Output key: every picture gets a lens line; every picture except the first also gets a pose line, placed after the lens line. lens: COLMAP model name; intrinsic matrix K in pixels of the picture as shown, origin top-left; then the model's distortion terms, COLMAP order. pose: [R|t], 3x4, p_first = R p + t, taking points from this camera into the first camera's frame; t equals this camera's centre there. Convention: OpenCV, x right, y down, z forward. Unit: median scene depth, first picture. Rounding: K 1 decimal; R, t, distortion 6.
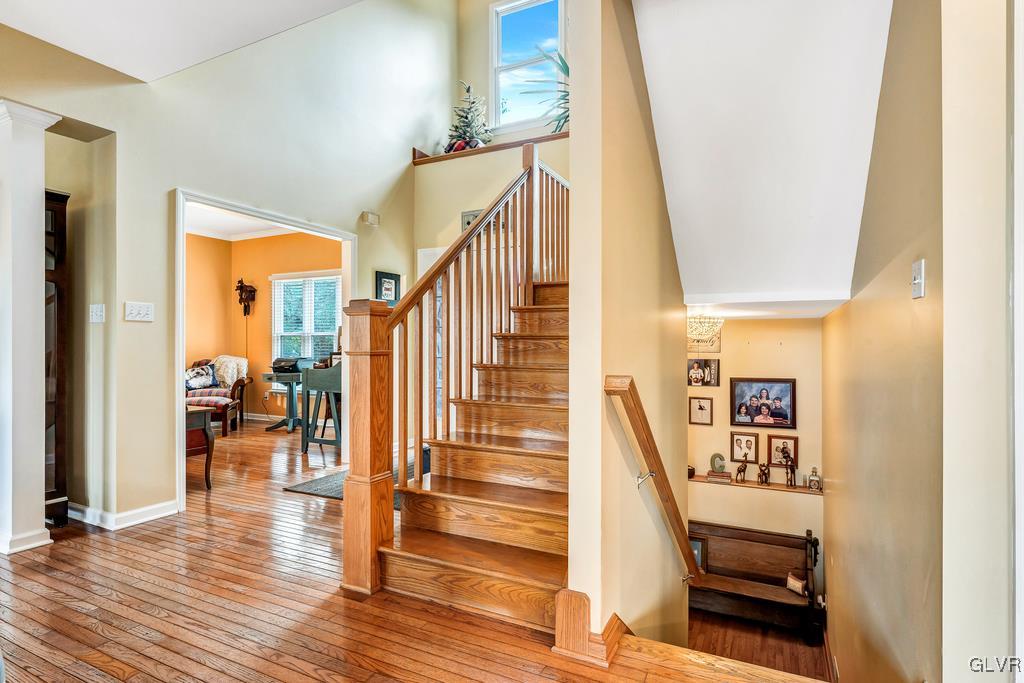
lens RADIAL K [[532.8, 0, 512.0], [0, 532.8, 341.5], [0, 0, 1]] dist [-0.000461, -0.000344]
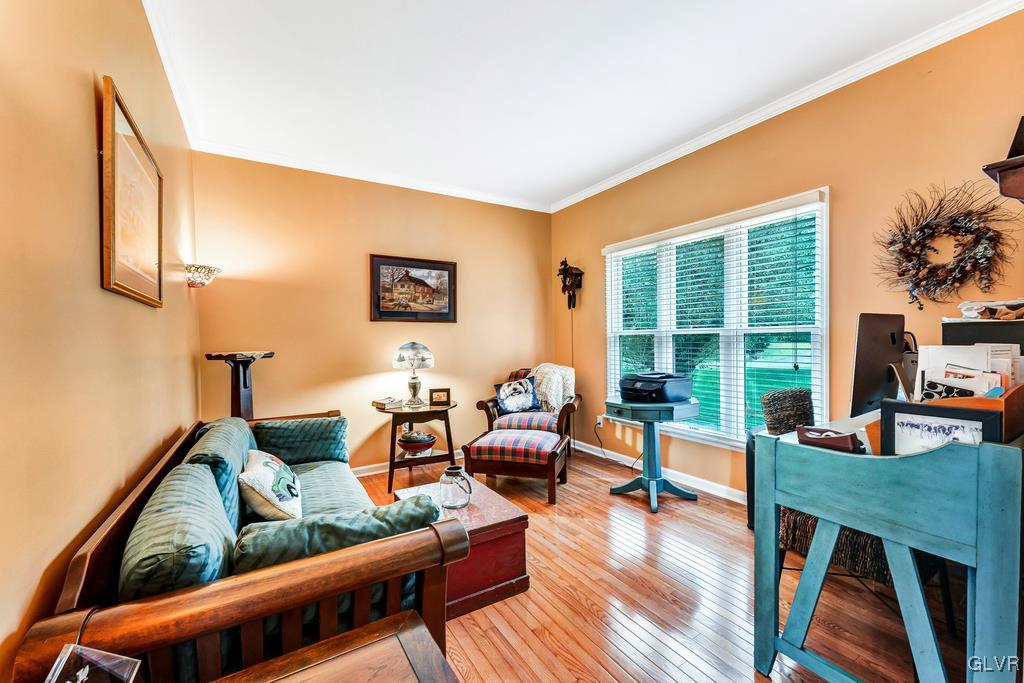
lens RADIAL K [[412.5, 0, 510.8], [0, 412.5, 345.6], [0, 0, 1]] dist [-0.001655, -0.000251]
pose [[0.846386, -0.001912, -0.532567, -0.299146], [0.018096, 0.999519, 0.025169, -0.015381], [0.532262, -0.030940, 0.846014, 0.530513]]
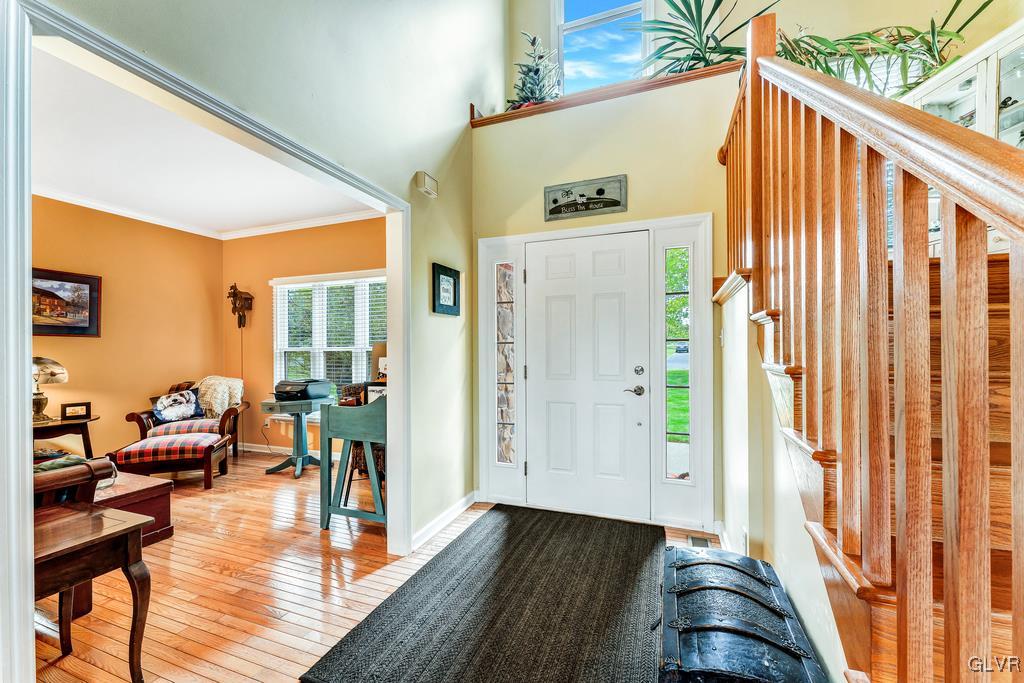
lens RADIAL K [[408.1, 0, 511.5], [0, 408.1, 348.1], [0, 0, 1]] dist [-0.000911, 0.000050]
pose [[0.994527, -0.006157, 0.104296, -0.158411], [0.005951, 0.999980, 0.002287, -0.017334], [-0.104308, -0.001654, 0.994544, 0.352141]]
